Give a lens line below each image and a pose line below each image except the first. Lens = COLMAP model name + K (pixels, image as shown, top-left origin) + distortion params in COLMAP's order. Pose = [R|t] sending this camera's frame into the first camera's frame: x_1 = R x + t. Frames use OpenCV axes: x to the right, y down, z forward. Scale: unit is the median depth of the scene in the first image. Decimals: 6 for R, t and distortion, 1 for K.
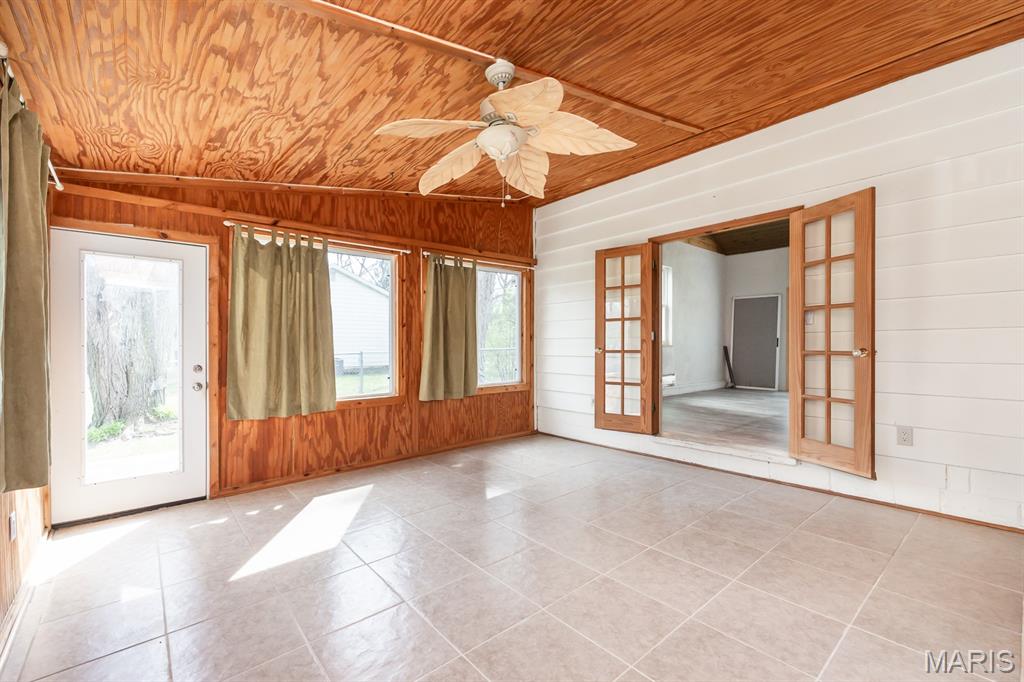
lens RADIAL K [[394.7, 0, 514.1], [0, 394.7, 342.5], [0, 0, 1]] dist [0.001676, 0.000111]
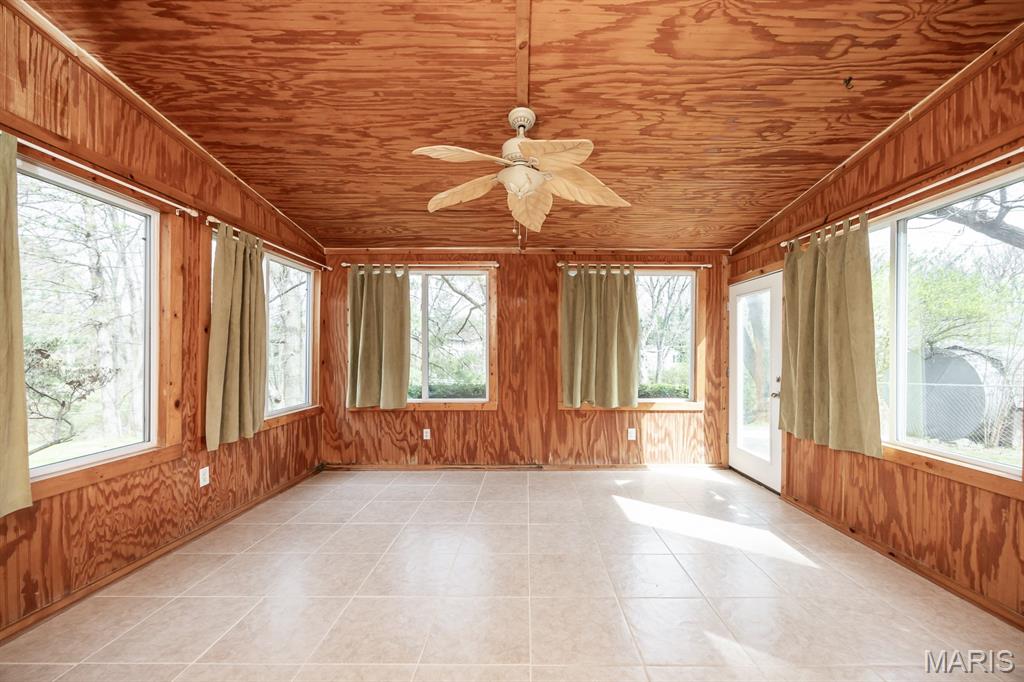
lens RADIAL K [[394.7, 0, 514.1], [0, 394.7, 342.5], [0, 0, 1]] dist [0.001676, 0.000111]
pose [[-0.660619, -0.014221, -0.750587, 0.494949], [0.003298, 0.999756, -0.021844, -0.014674], [0.750714, -0.016906, -0.660411, 1.038516]]
